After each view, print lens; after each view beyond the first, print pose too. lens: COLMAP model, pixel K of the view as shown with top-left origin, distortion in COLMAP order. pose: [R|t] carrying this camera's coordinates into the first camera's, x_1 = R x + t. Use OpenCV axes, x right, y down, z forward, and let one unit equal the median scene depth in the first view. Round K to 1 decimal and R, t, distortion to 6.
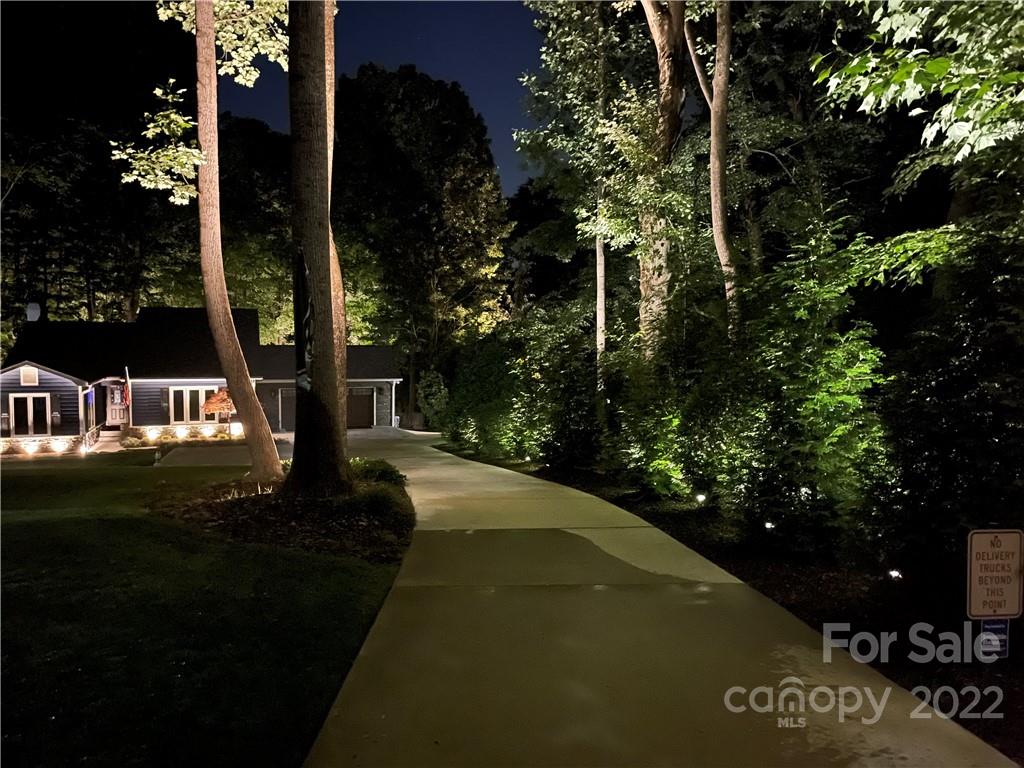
lens RADIAL K [[773.9, 0, 518.0], [0, 773.9, 387.7], [0, 0, 1]] dist [0.045981, -0.046695]
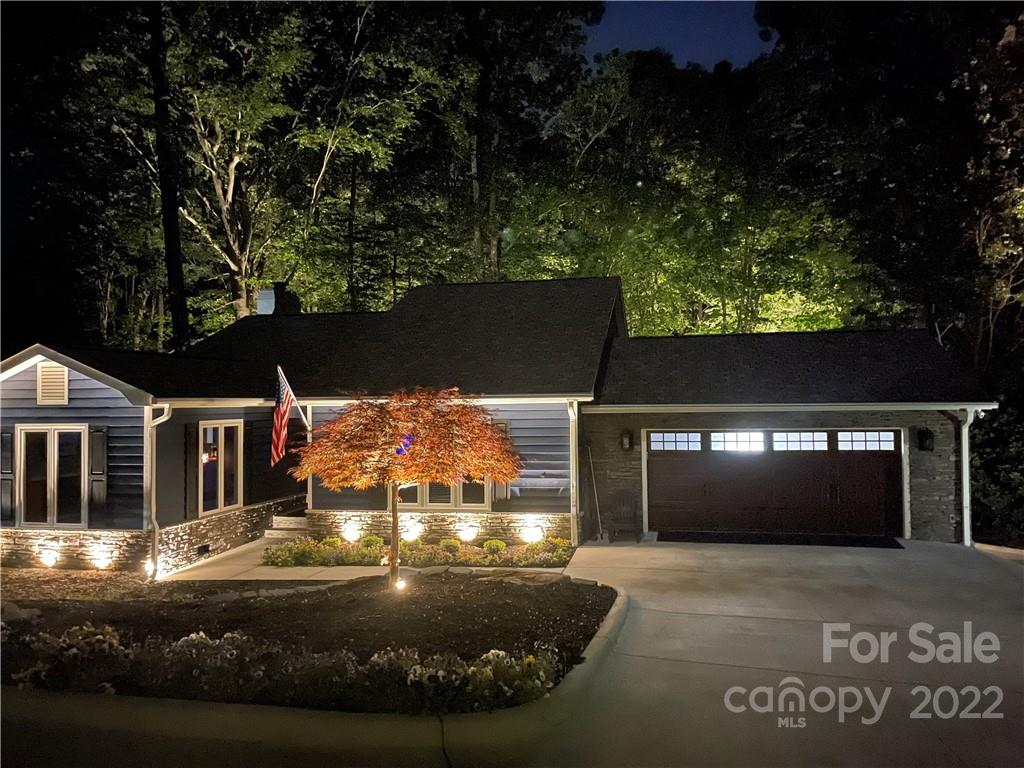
lens RADIAL K [[773.9, 0, 511.7], [0, 773.9, 386.9], [0, 0, 1]] dist [0.045981, -0.046695]
pose [[0.854905, -0.027720, -0.518043, -0.192988], [-0.019980, 0.996071, -0.086271, 0.018727], [0.518399, 0.084104, 0.850993, 0.758182]]
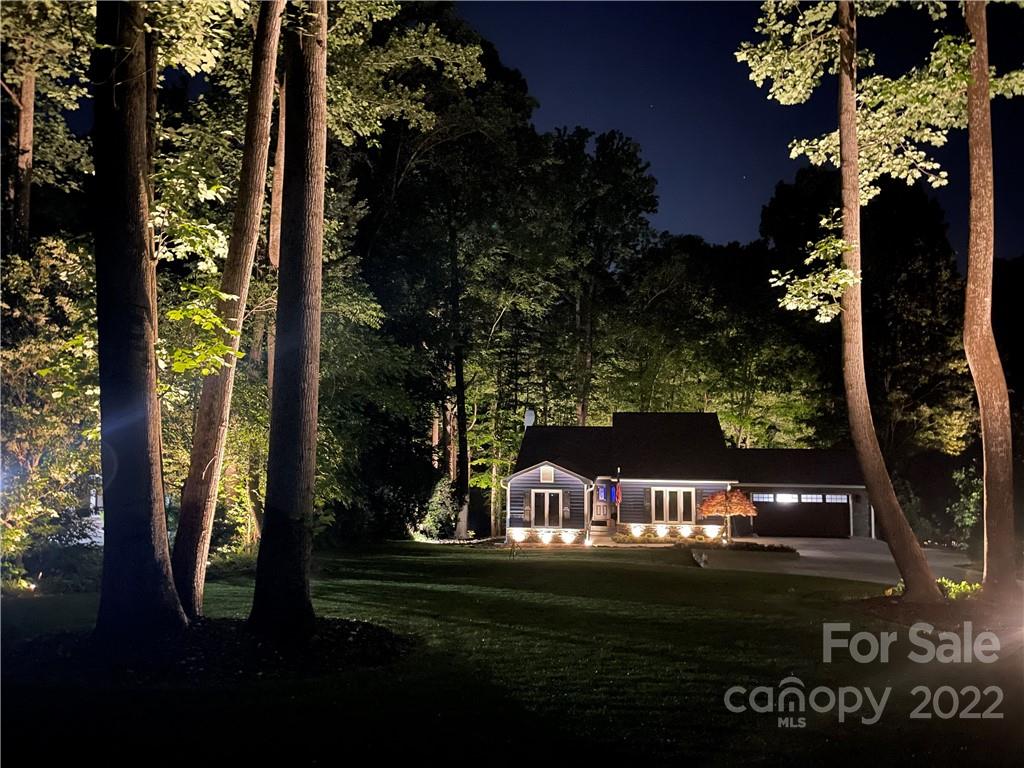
lens RADIAL K [[773.9, 0, 508.8], [0, 773.9, 382.3], [0, 0, 1]] dist [0.045981, -0.046695]
pose [[0.885251, -0.031192, -0.464066, -0.137718], [-0.031089, 0.991549, -0.125952, -0.003989], [0.464073, 0.125927, 0.876800, -0.044748]]
